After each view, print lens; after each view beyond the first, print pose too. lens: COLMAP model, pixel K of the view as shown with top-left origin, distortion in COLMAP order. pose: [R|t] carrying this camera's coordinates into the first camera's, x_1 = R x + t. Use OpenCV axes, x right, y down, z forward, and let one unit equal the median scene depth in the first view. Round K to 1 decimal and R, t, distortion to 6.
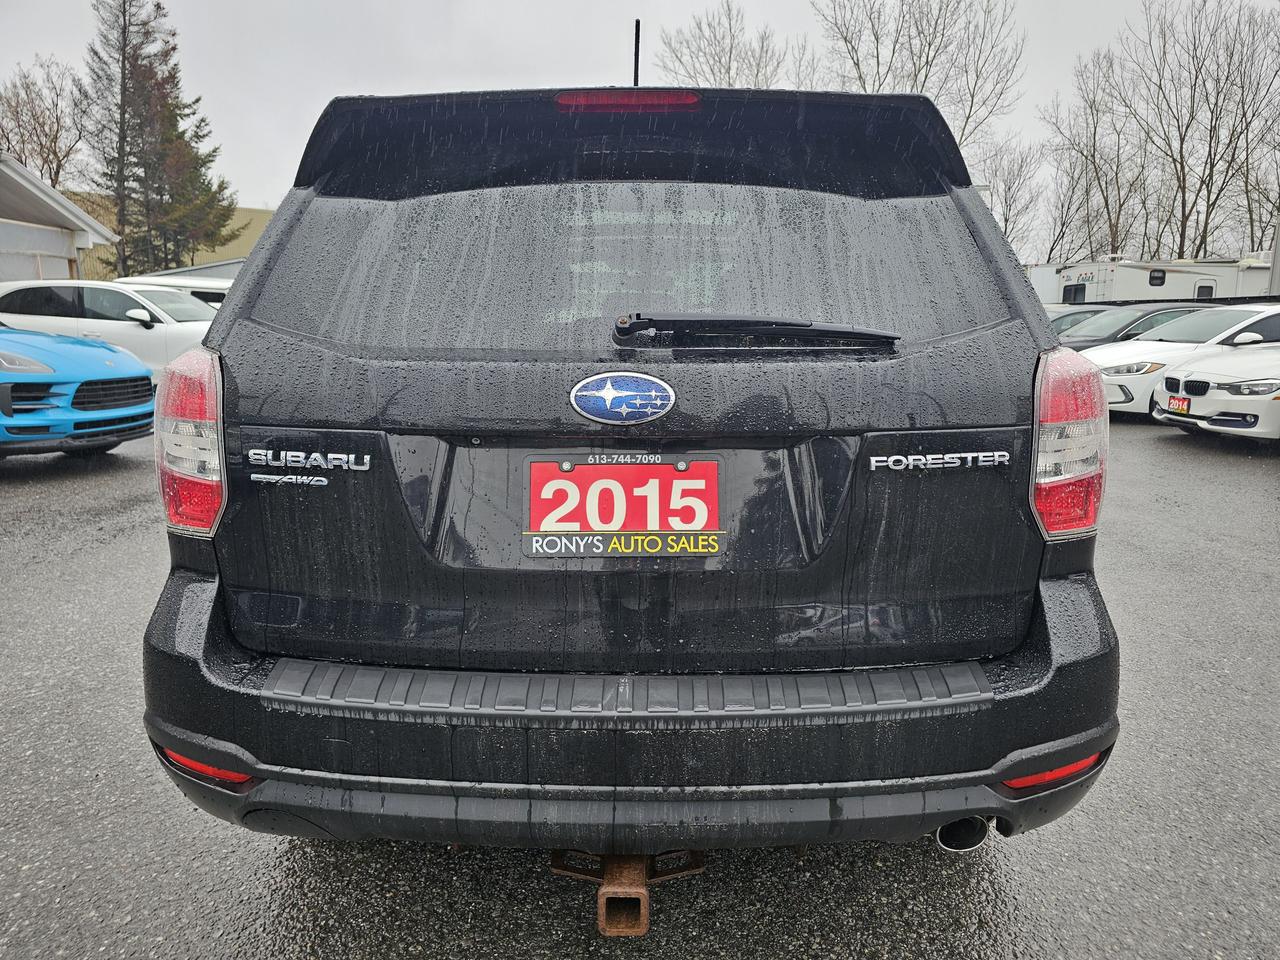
lens RADIAL K [[865.7, 0, 640.2], [0, 865.7, 473.0], [0, 0, 1]] dist [0.005734, -0.003418]
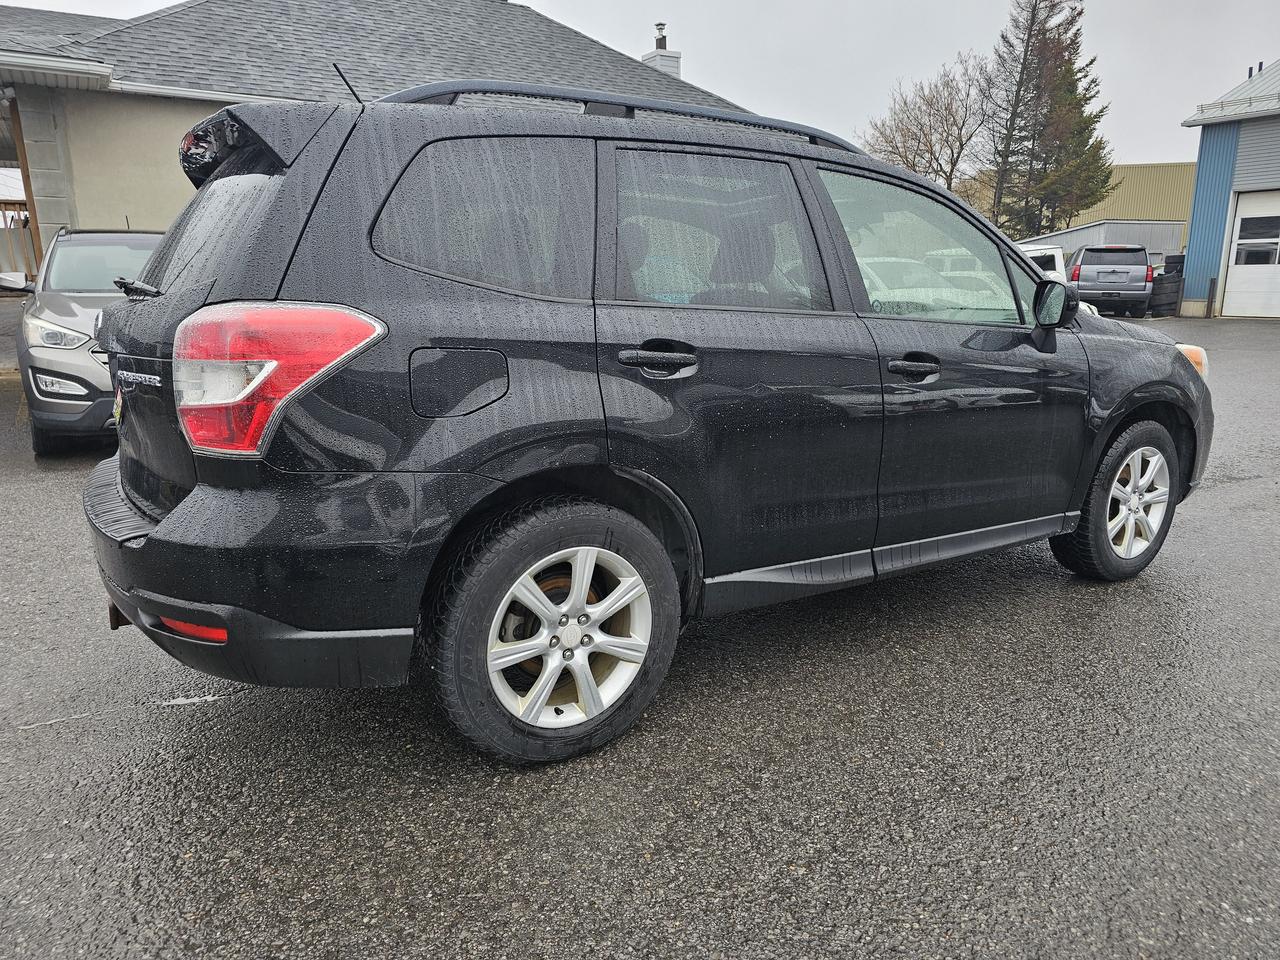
lens RADIAL K [[865.7, 0, 650.4], [0, 865.7, 476.3], [0, 0, 1]] dist [0.005734, -0.003418]
pose [[0.557099, 0.159270, -0.815030, 0.094475], [-0.124510, 0.986362, 0.107644, -0.005441], [0.821059, 0.041511, 0.569332, 0.040532]]
